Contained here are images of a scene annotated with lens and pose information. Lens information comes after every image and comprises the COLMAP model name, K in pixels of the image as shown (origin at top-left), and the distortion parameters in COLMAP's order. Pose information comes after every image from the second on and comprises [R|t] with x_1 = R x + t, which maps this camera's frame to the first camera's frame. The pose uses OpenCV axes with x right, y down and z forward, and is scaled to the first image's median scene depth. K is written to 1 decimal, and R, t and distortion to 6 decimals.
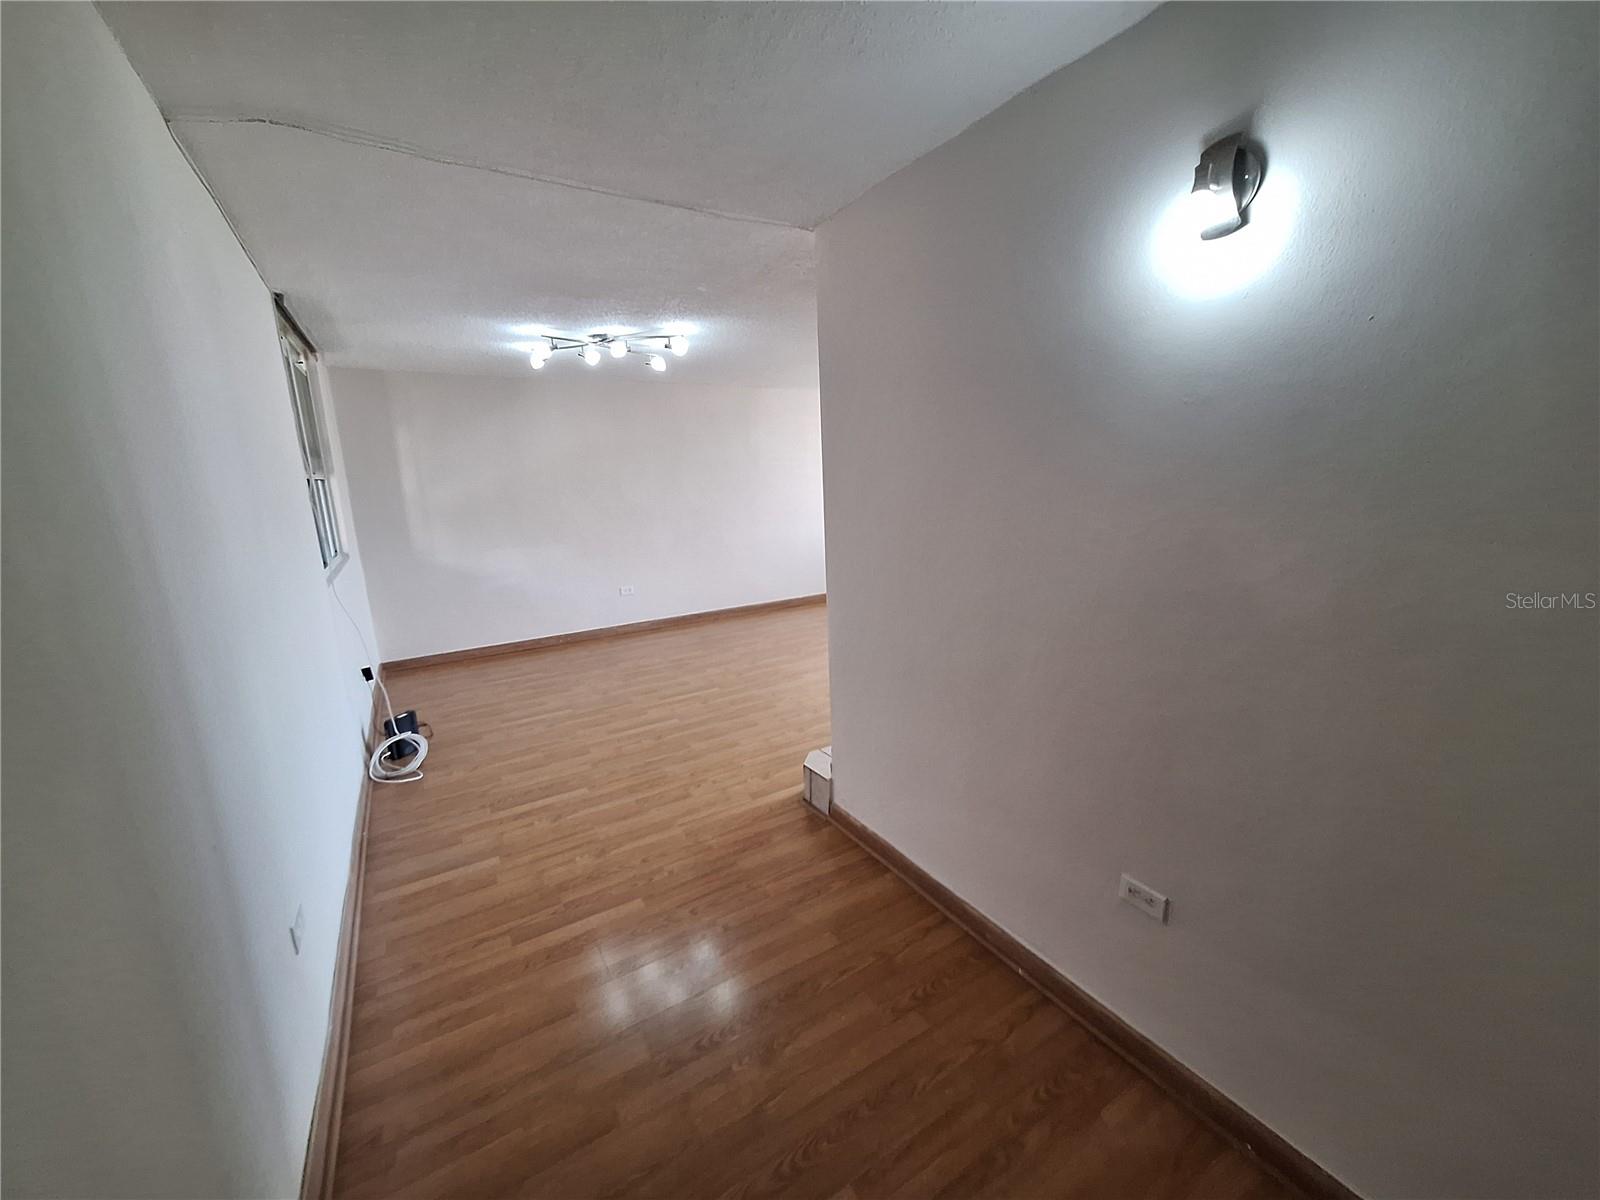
lens RADIAL K [[629.2, 0, 803.0], [0, 629.2, 602.8], [0, 0, 1]] dist [-0.004495, 0.000103]
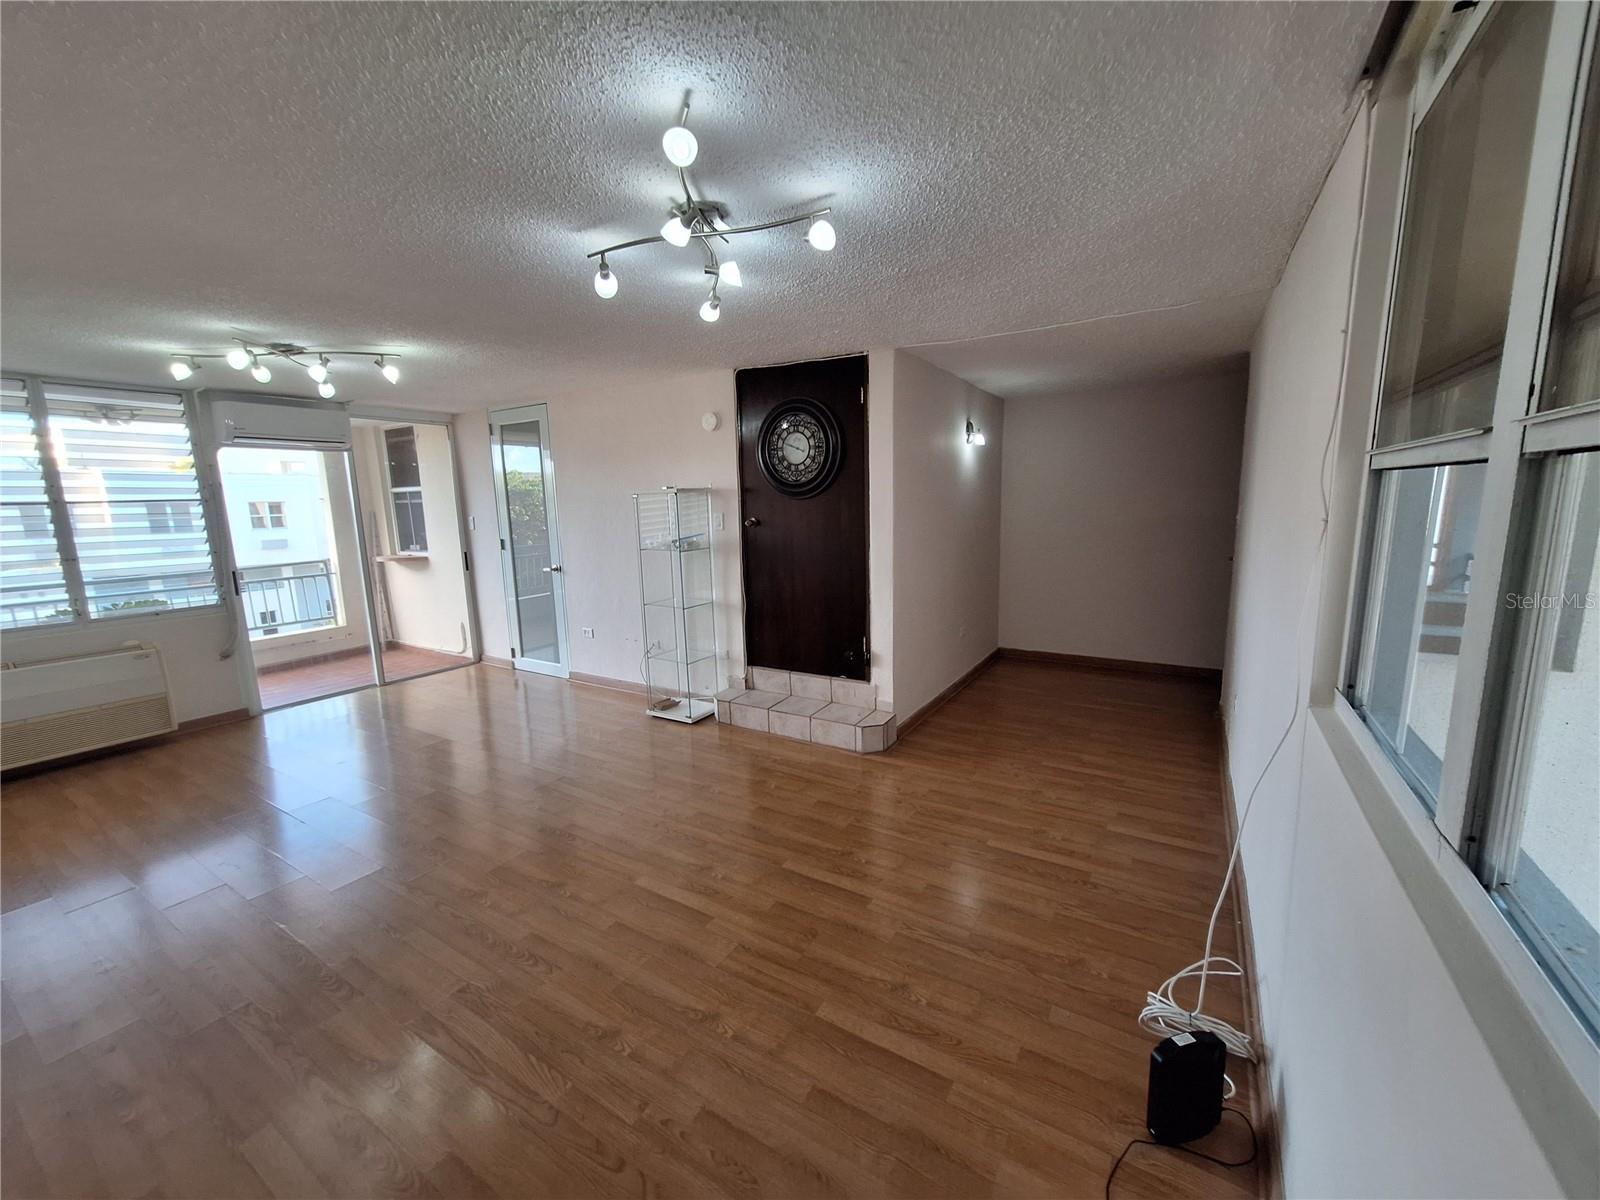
lens RADIAL K [[629.2, 0, 803.0], [0, 629.2, 602.8], [0, 0, 1]] dist [-0.004495, 0.000103]
pose [[-0.441066, -0.097466, 0.892166, -1.073455], [0.226084, 0.949960, 0.215551, -0.301884], [-0.868531, 0.296777, -0.396960, 1.601176]]
